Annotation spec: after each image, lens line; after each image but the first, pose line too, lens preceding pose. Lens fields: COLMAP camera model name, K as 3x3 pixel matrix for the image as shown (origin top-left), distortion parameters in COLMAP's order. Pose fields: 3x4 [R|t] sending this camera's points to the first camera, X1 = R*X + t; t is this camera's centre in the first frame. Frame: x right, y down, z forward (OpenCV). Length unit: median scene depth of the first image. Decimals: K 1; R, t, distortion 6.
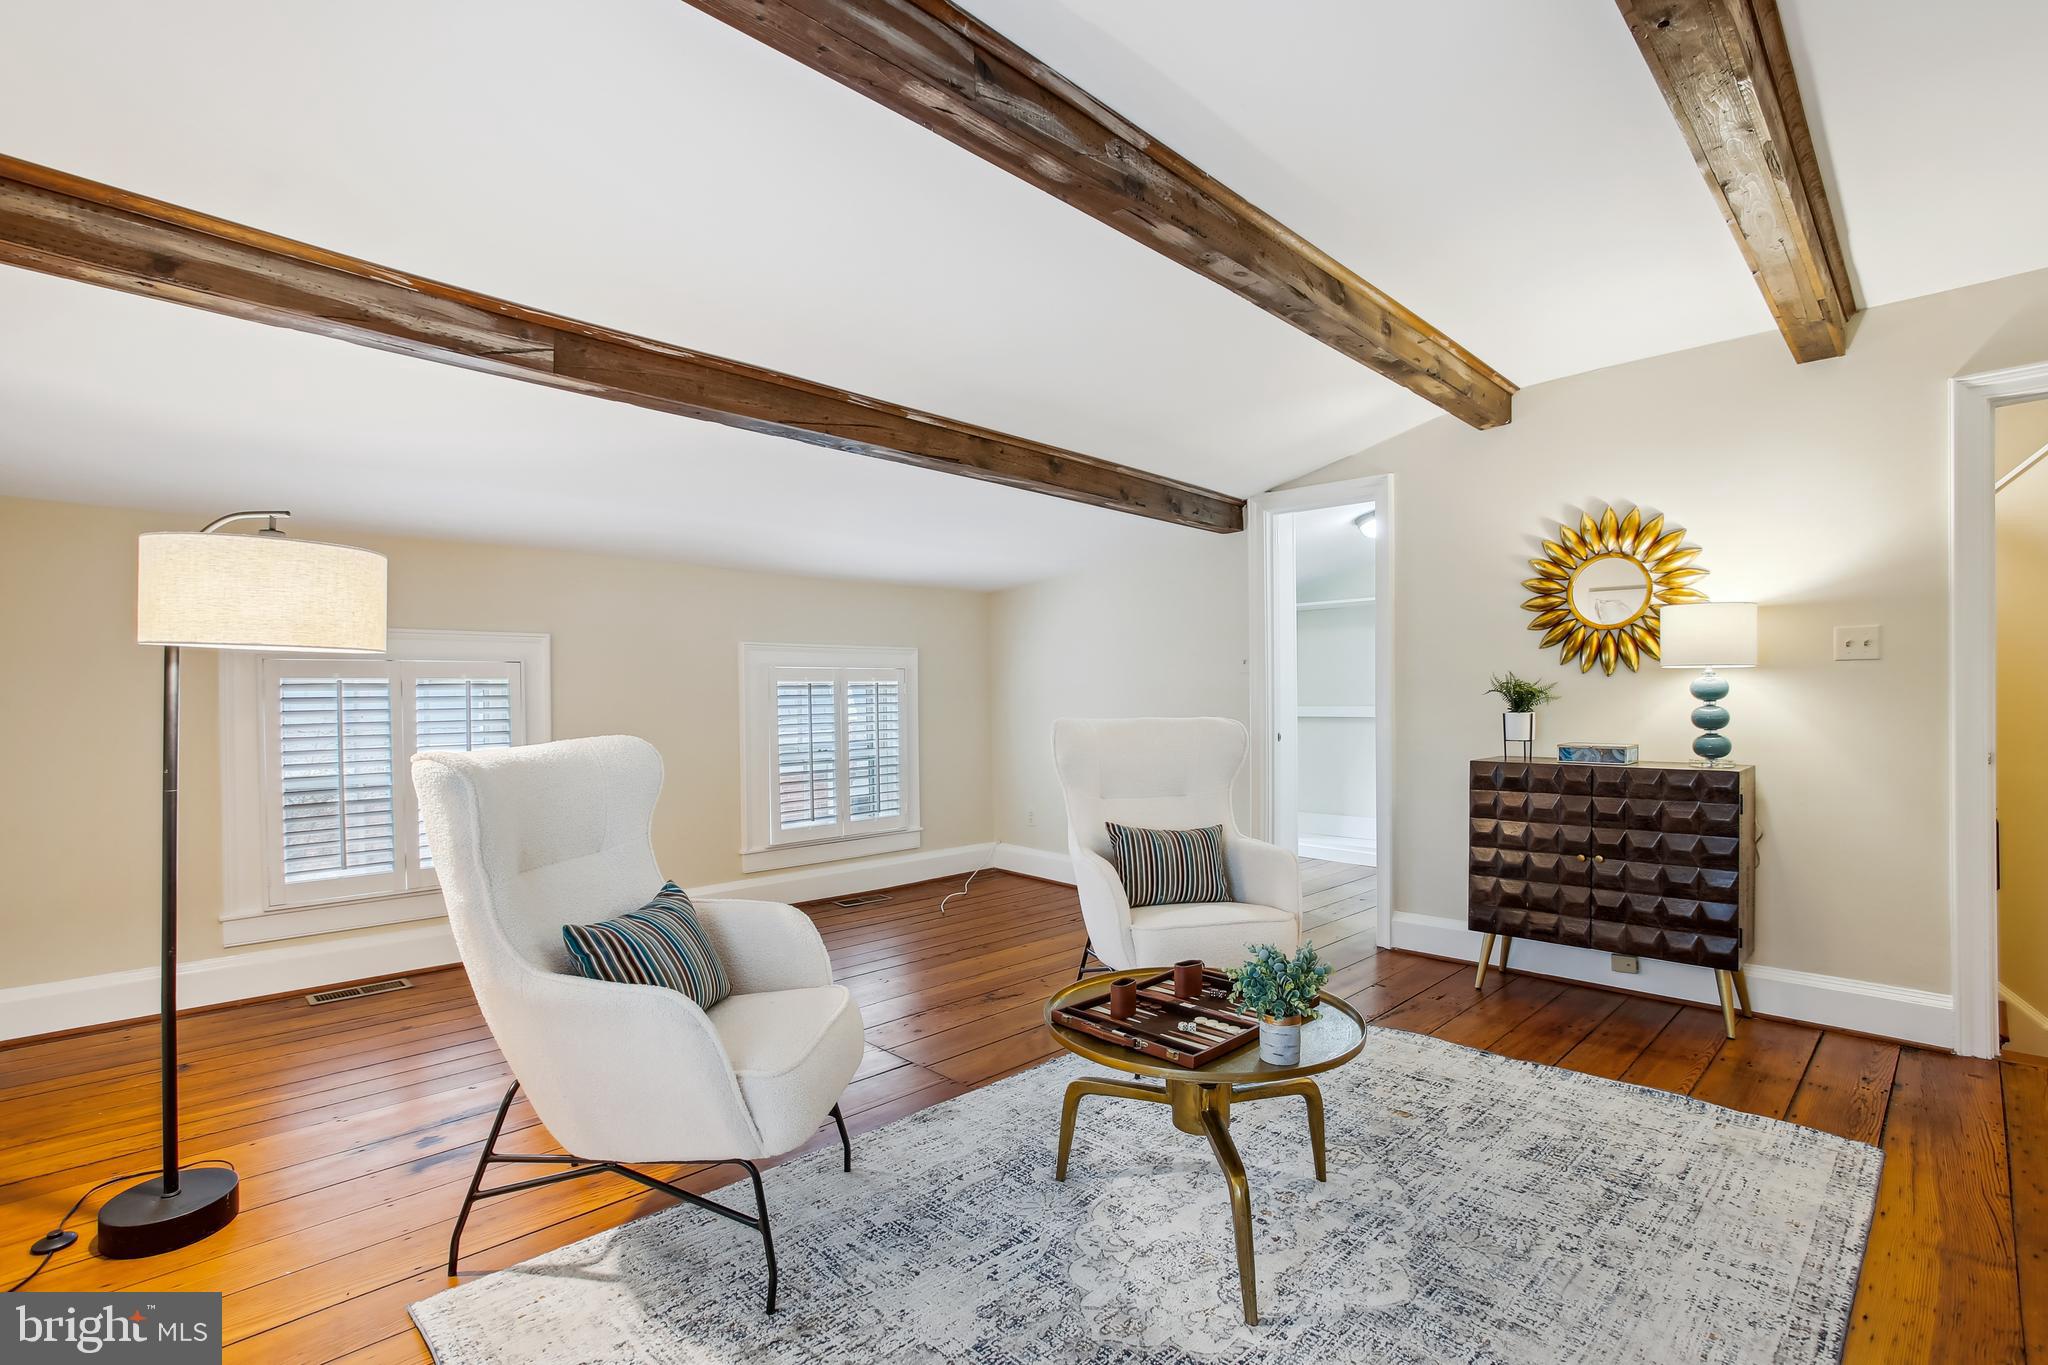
lens RADIAL K [[934.6, 0, 1013.5], [0, 934.6, 701.0], [0, 0, 1]] dist [-0.050877, 0.028137]
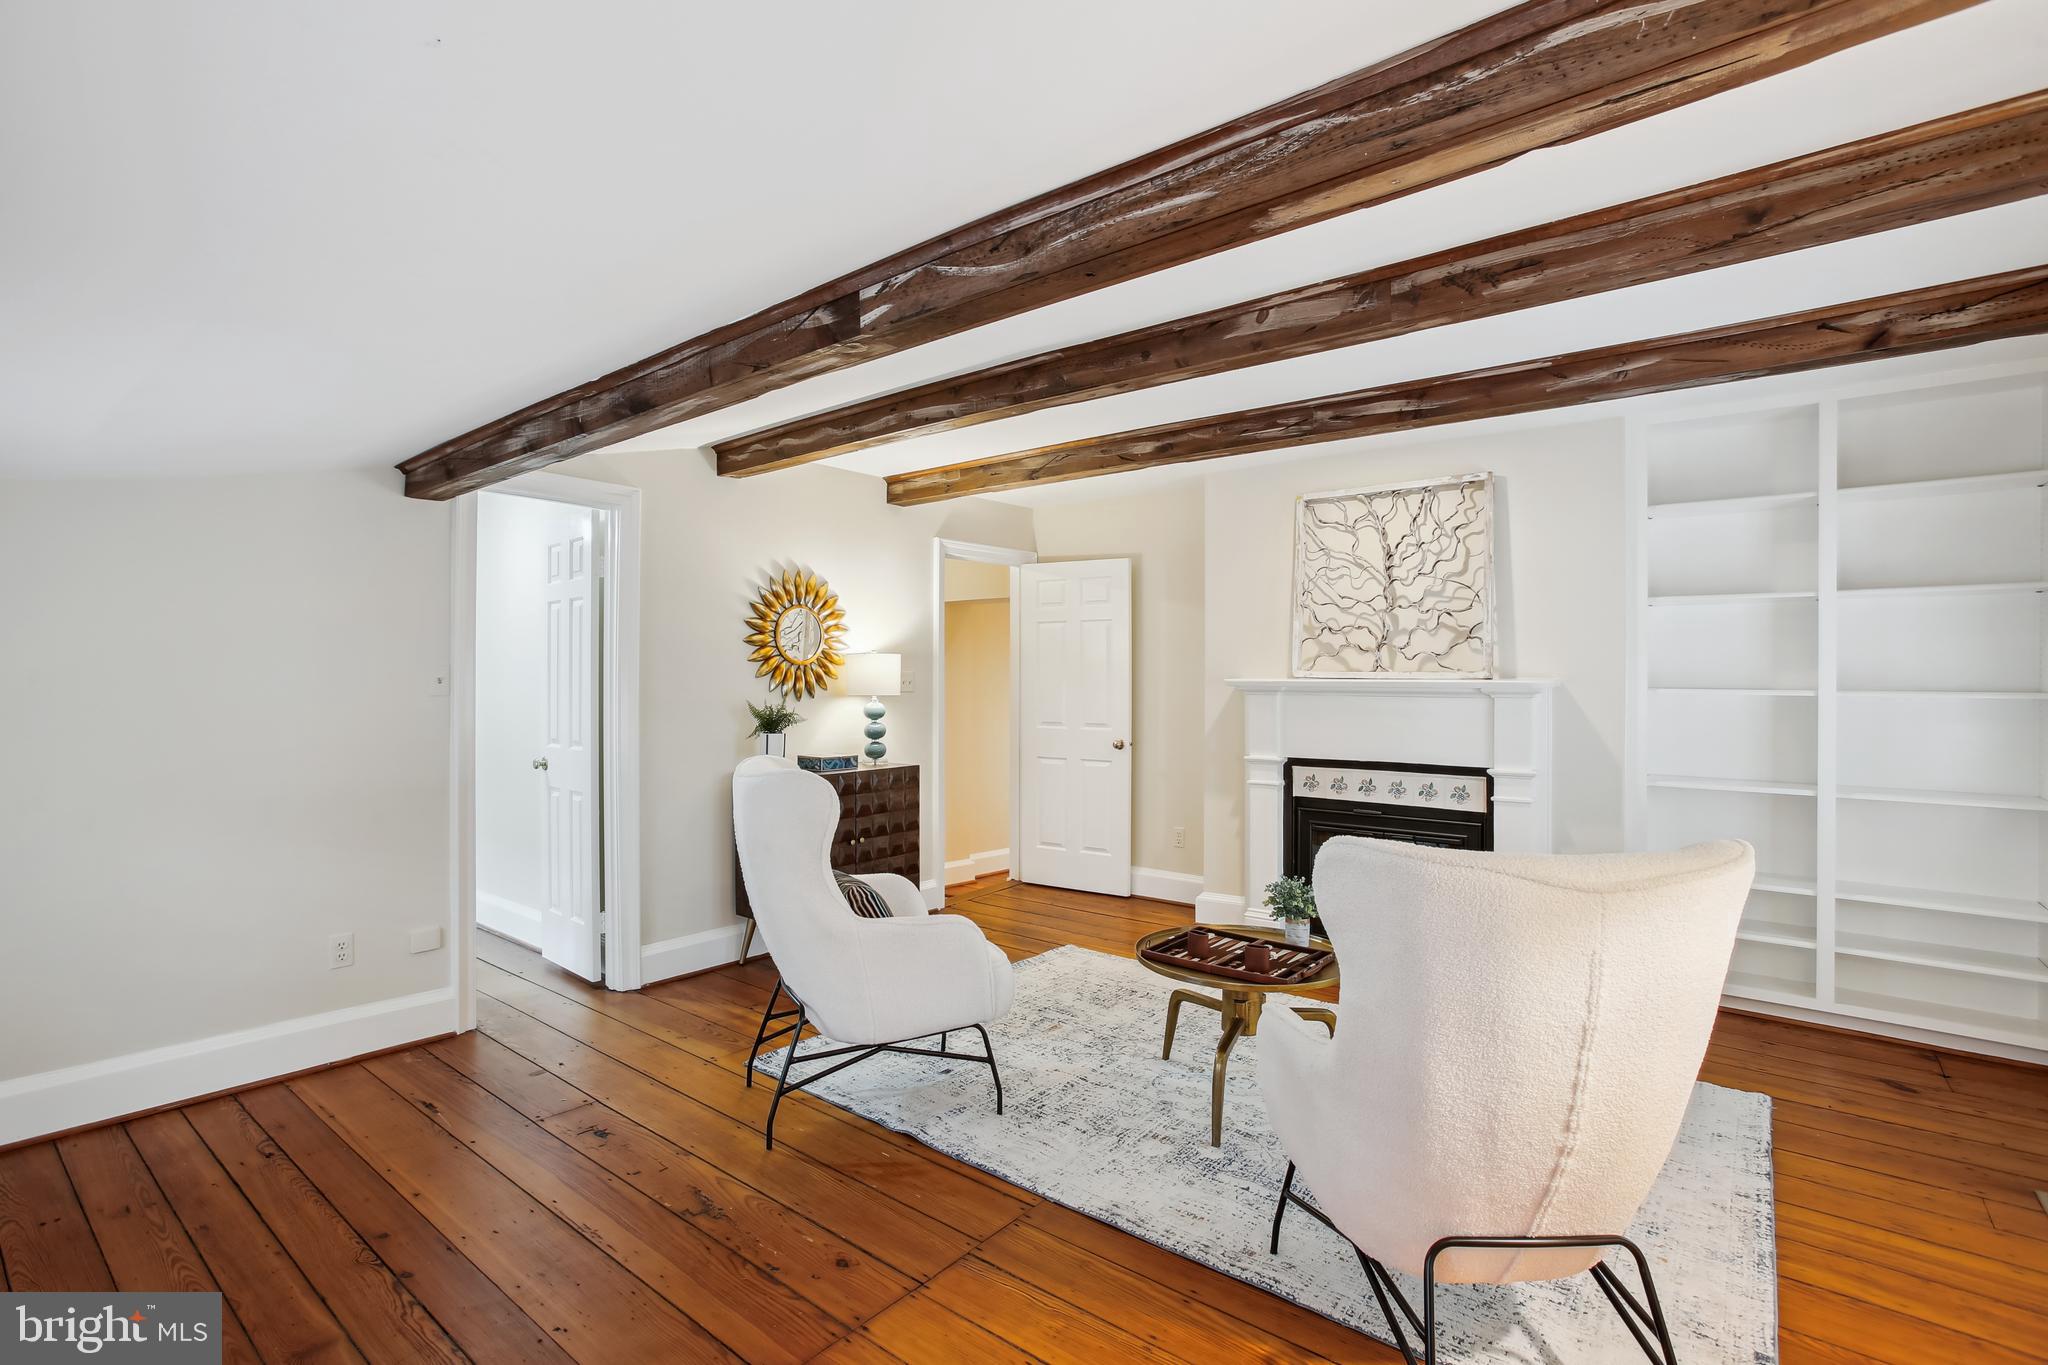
lens RADIAL K [[934.6, 0, 1013.5], [0, 934.6, 701.0], [0, 0, 1]] dist [-0.050877, 0.028137]
pose [[-0.091588, -0.018350, 0.995628, -0.672440], [0.001992, 0.999825, 0.018611, -0.051781], [-0.995795, 0.003688, -0.091535, 0.826843]]
